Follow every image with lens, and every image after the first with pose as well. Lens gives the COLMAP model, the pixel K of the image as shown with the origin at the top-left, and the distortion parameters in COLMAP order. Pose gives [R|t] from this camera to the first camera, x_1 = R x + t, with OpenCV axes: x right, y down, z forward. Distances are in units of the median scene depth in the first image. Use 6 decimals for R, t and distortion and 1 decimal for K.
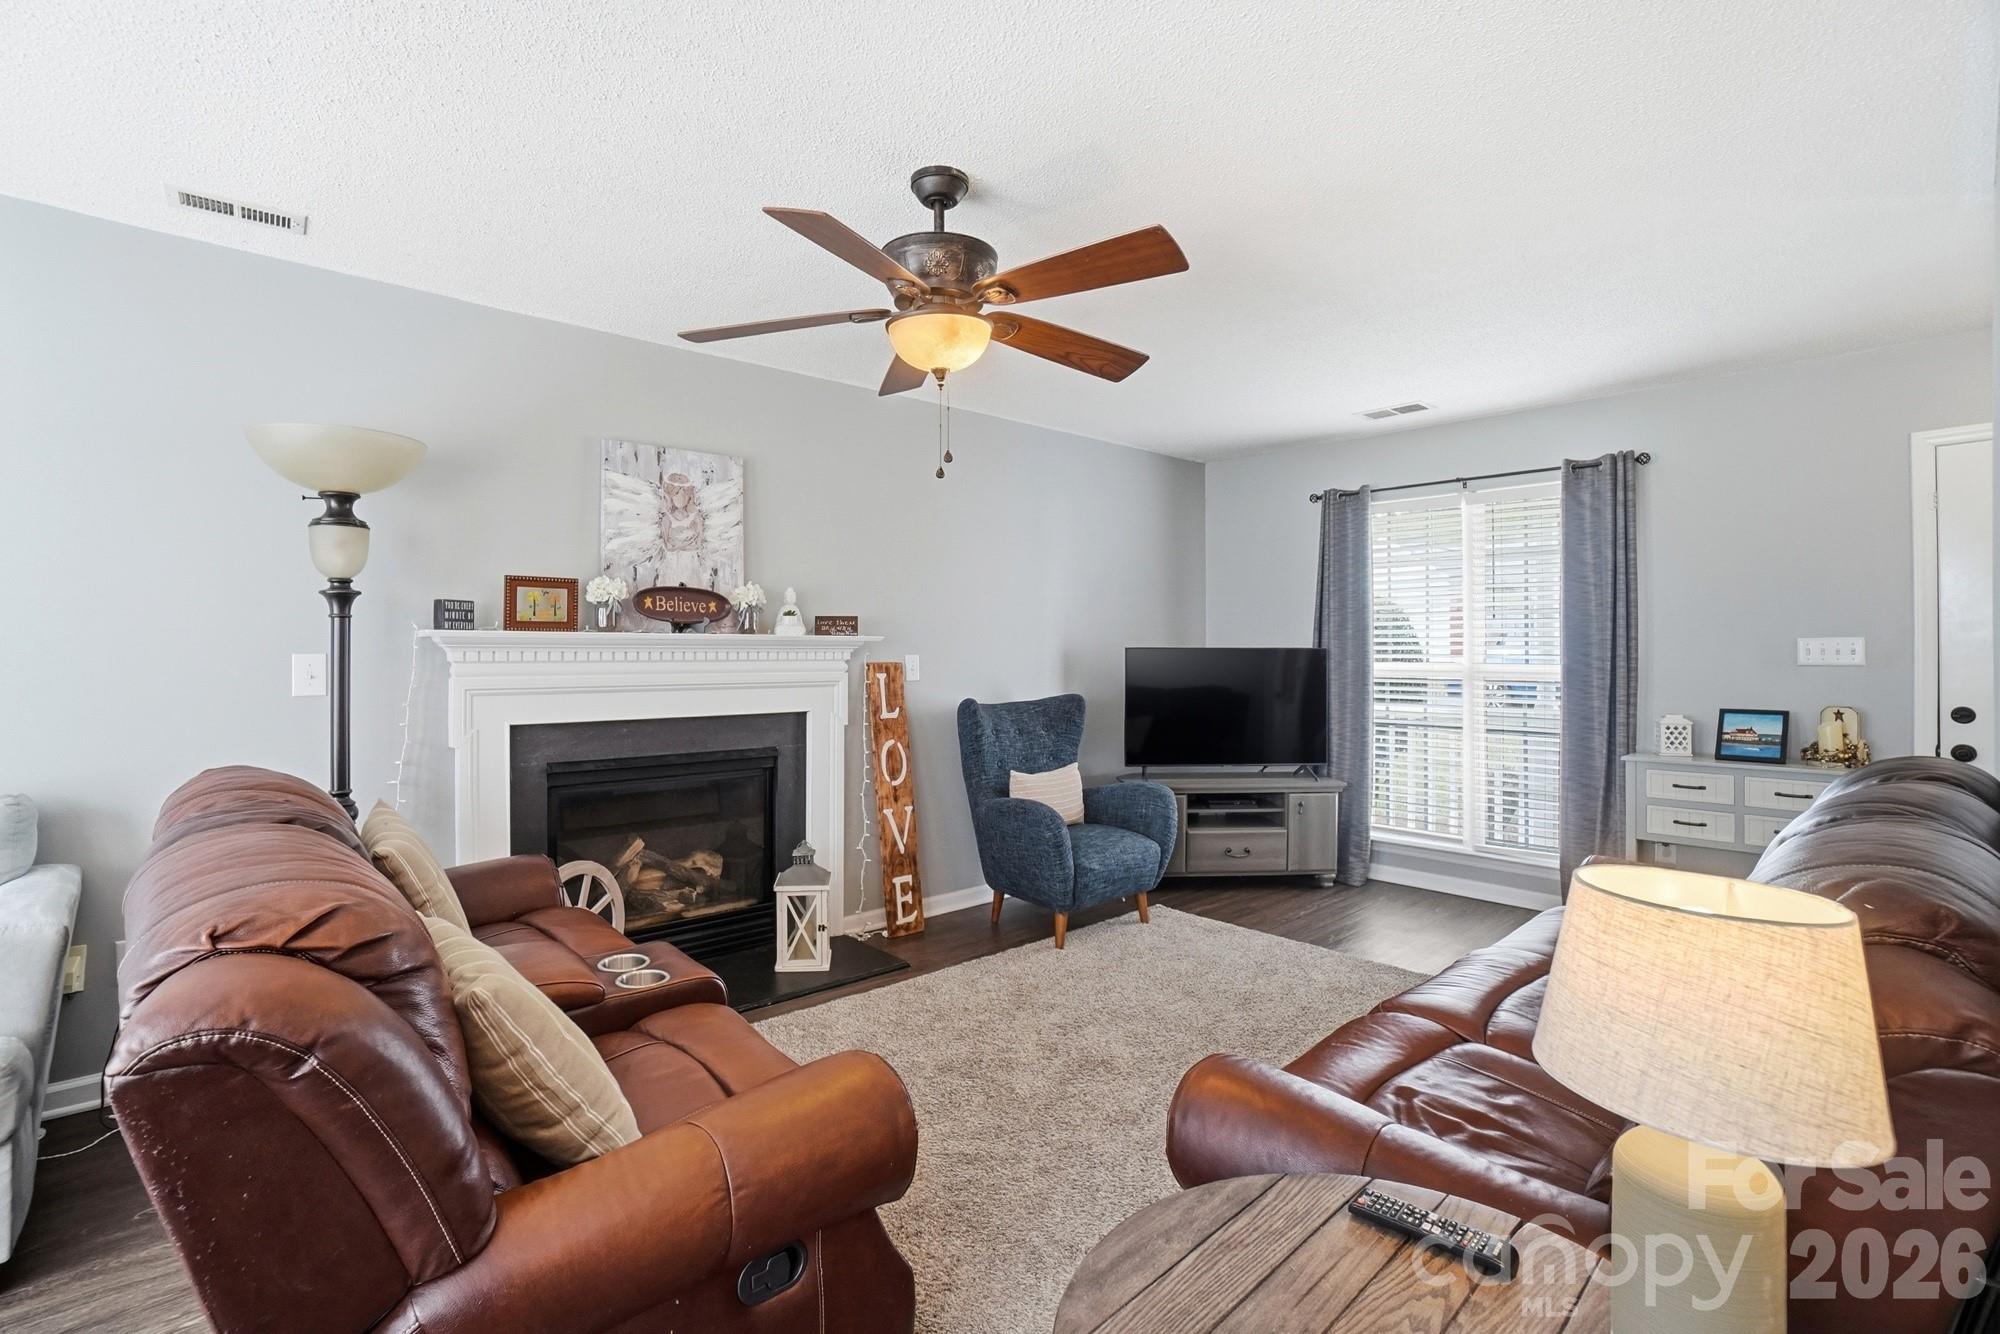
lens RADIAL K [[897.6, 0, 985.7], [0, 897.6, 645.5], [0, 0, 1]] dist [-0.047744, 0.018223]
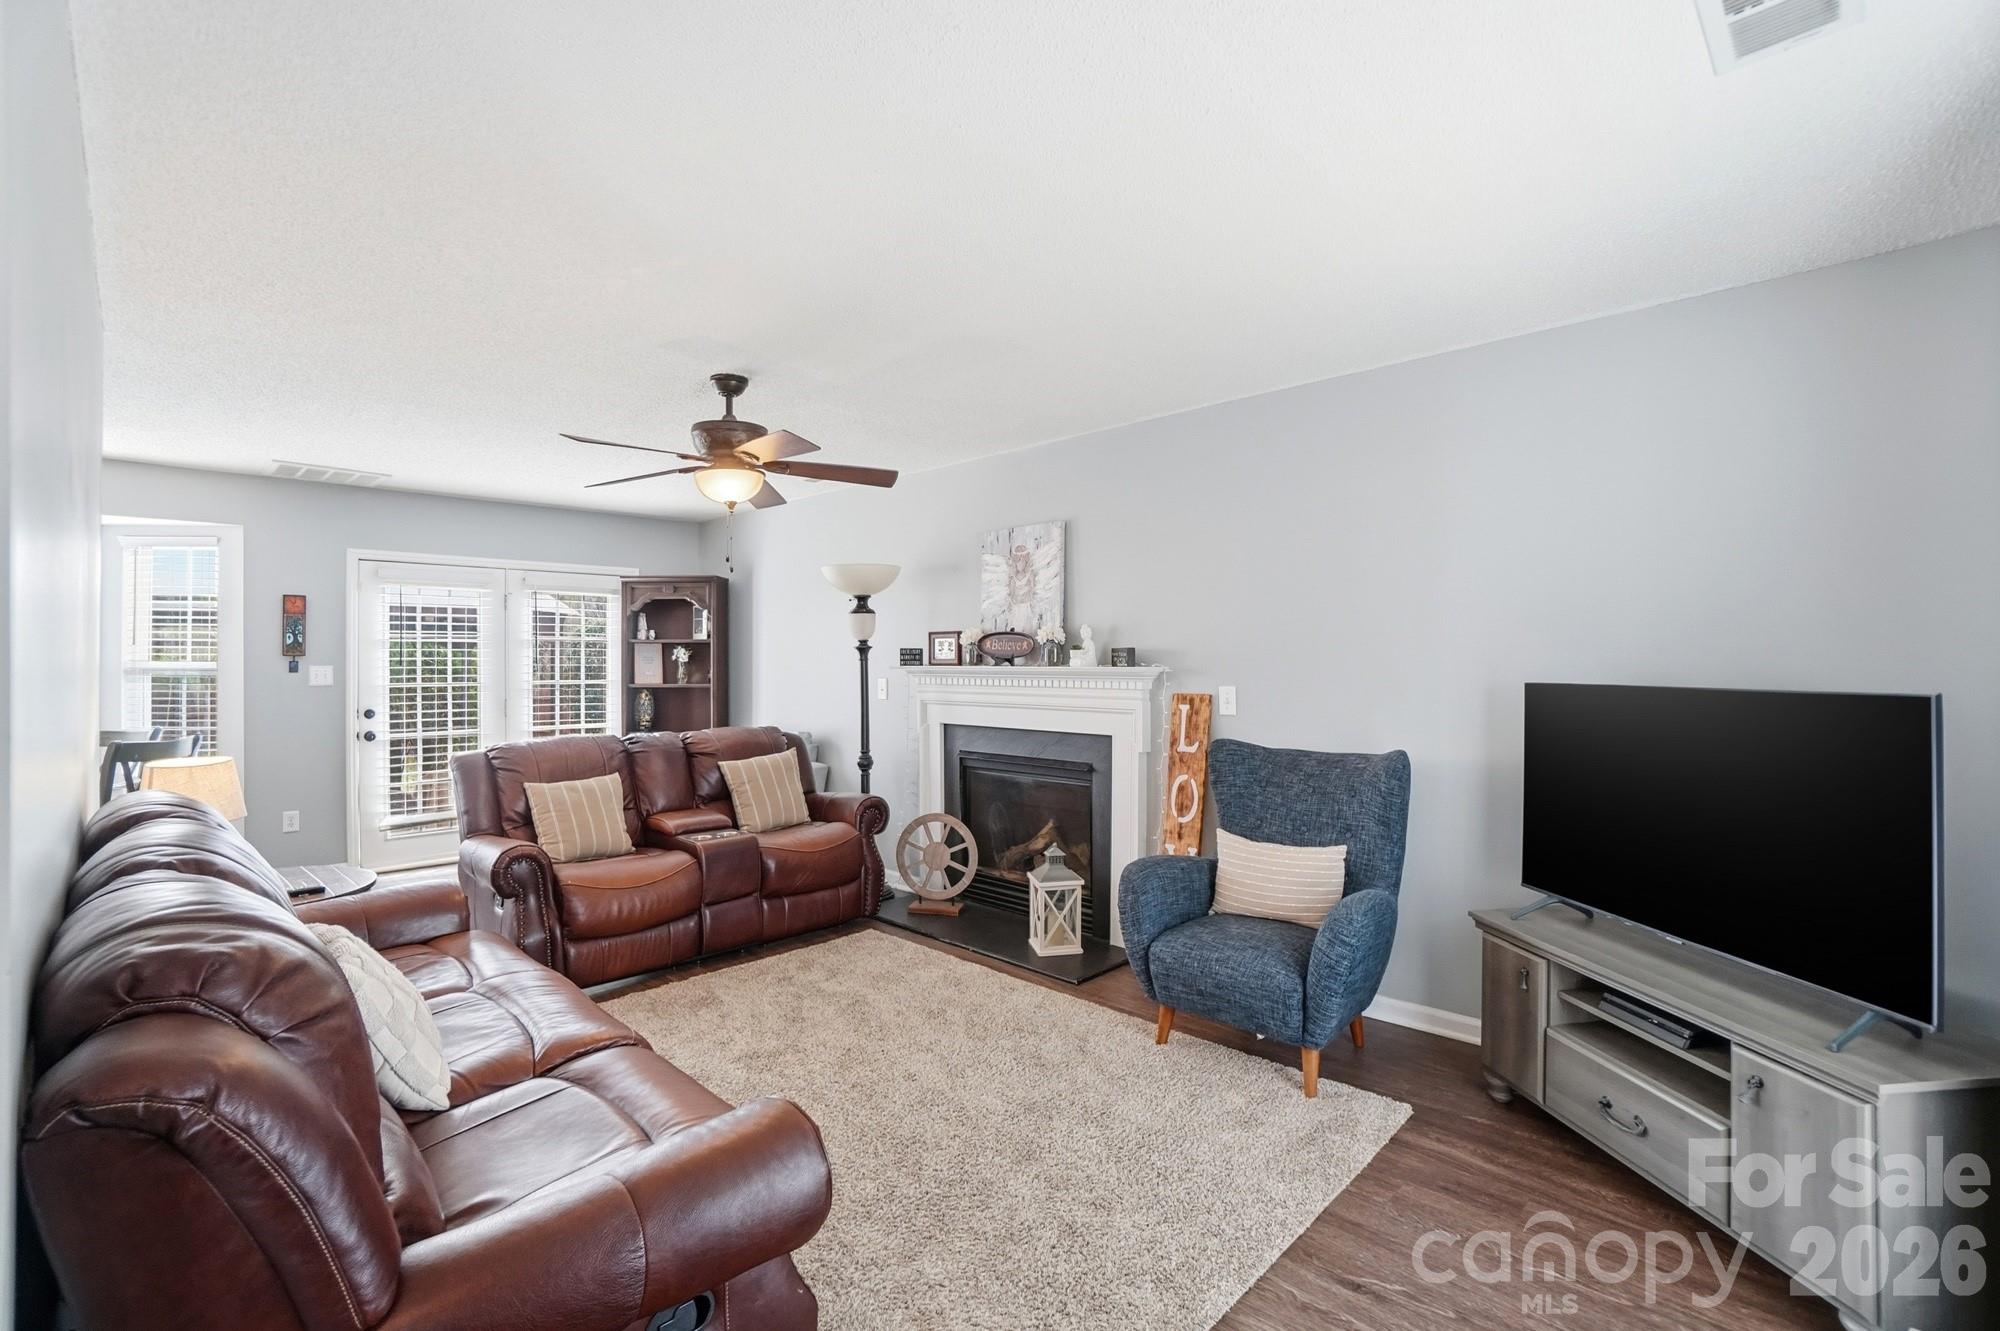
lens RADIAL K [[919.9, 0, 1000.0], [0, 919.9, 665.5], [0, 0, 1]] dist [-0.001311, 0.018905]
pose [[0.081730, 0.000210, -0.996654, 0.960383], [0.003604, 0.999993, 0.000506, -0.013865], [0.996648, -0.003633, 0.081729, 0.809843]]
